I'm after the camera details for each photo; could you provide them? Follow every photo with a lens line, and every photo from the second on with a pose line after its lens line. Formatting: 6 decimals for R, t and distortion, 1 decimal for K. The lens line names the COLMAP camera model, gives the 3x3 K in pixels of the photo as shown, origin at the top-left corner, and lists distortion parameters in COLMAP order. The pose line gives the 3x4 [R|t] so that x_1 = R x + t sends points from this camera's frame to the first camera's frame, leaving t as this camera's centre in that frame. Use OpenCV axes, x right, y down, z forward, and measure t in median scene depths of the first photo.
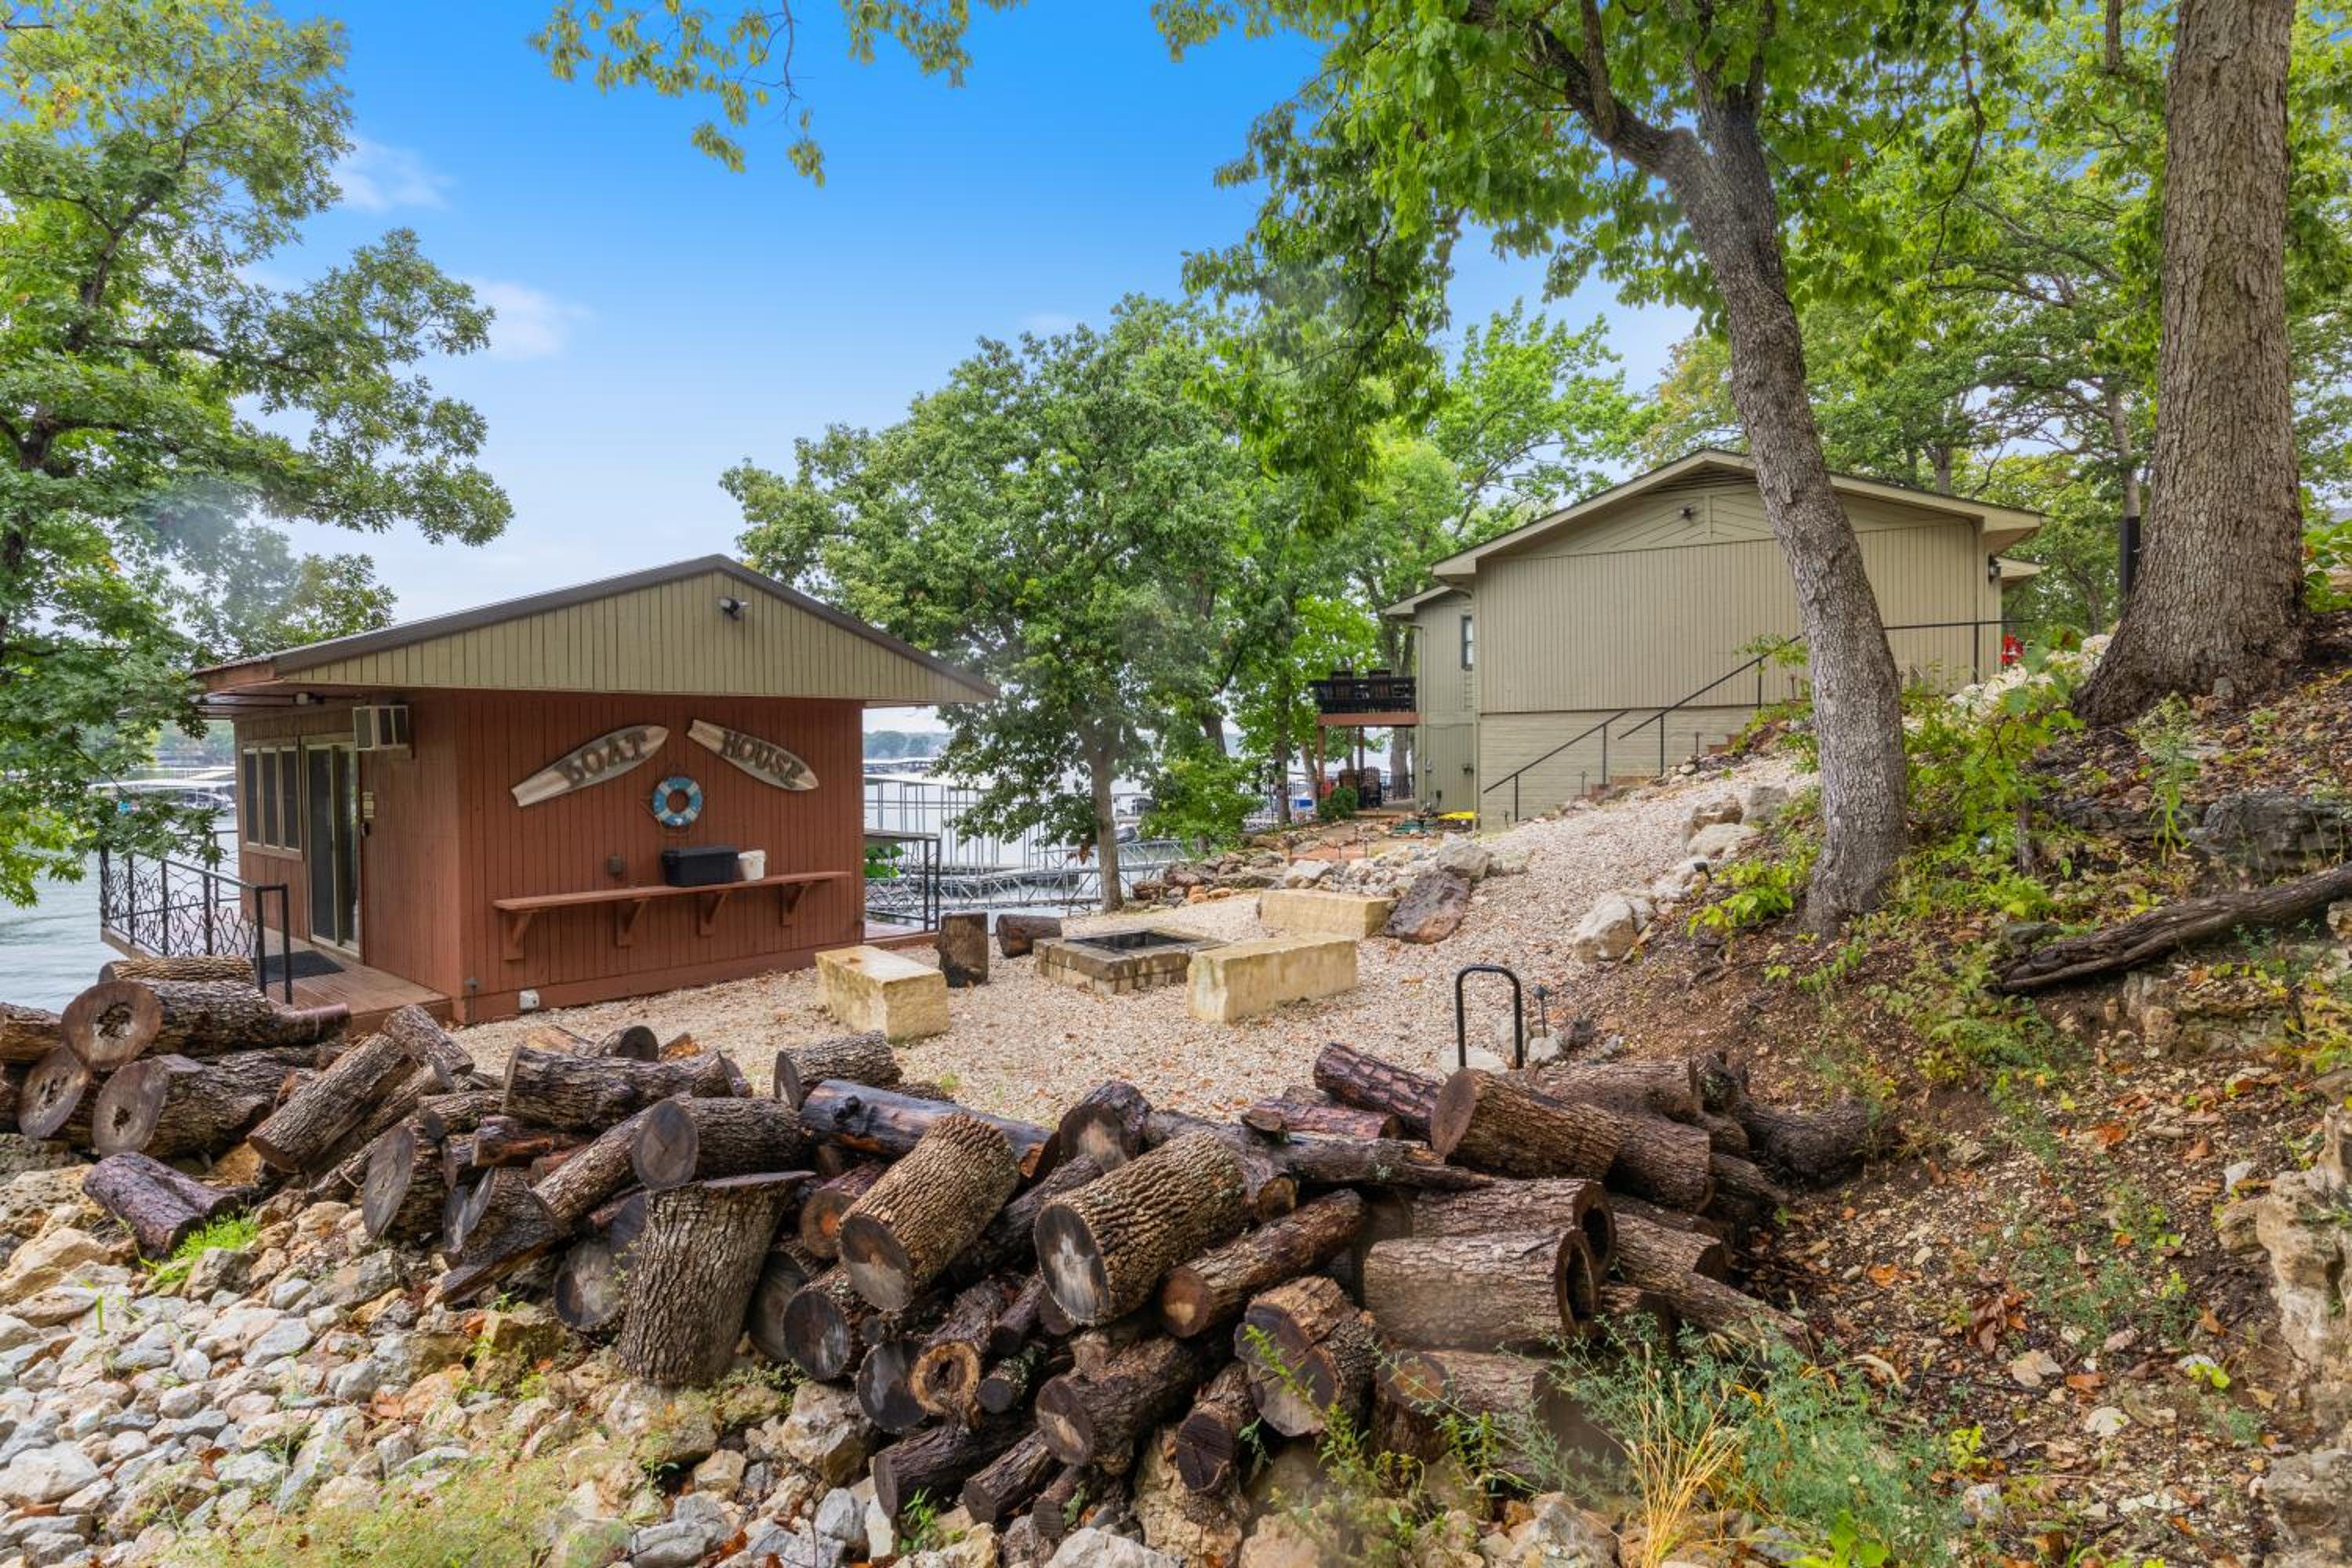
lens RADIAL K [[1161.9, 0, 1182.7], [0, 1161.9, 782.5], [0, 0, 1]] dist [-0.004230, -0.000987]
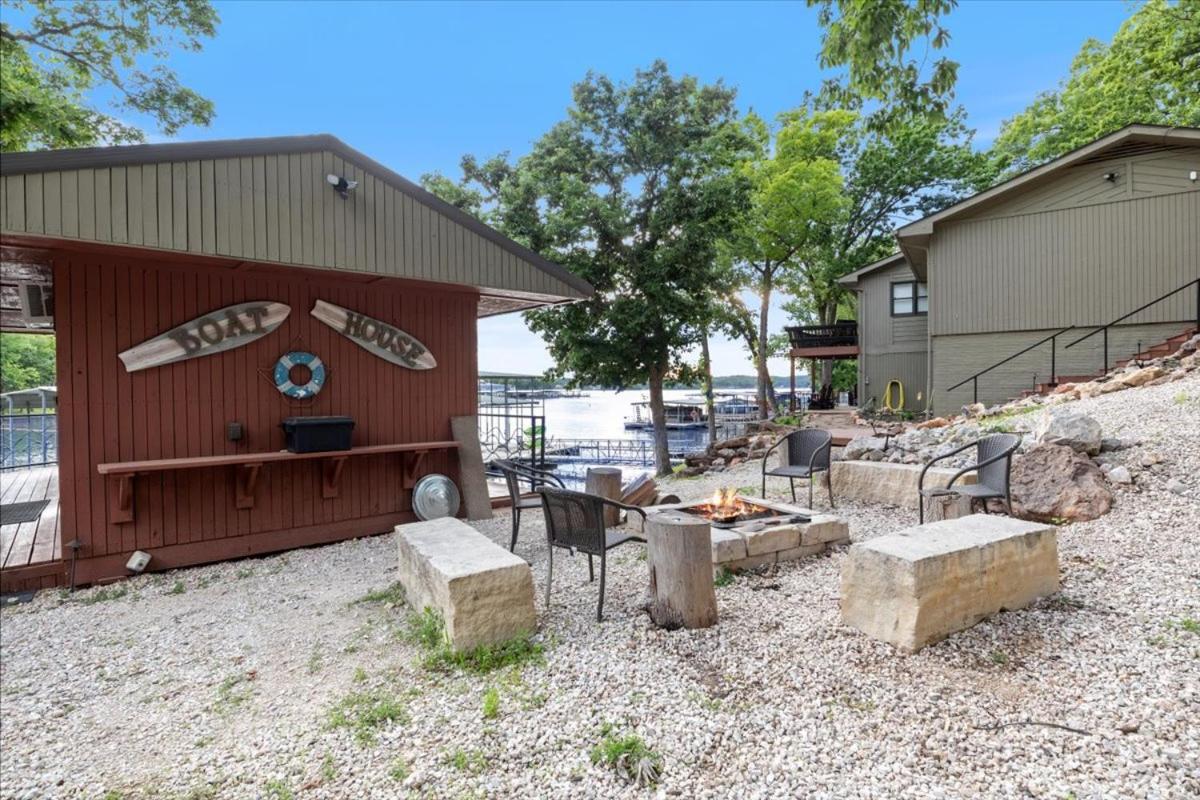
lens RADIAL K [[592.8, 0, 603.4], [0, 592.8, 399.2], [0, 0, 1]] dist [-0.004230, -0.000987]
pose [[0.991329, 0.001532, -0.131396, -0.081095], [-0.002423, 0.999975, -0.006616, 0.042372], [0.131383, 0.006877, 0.991308, 0.484318]]
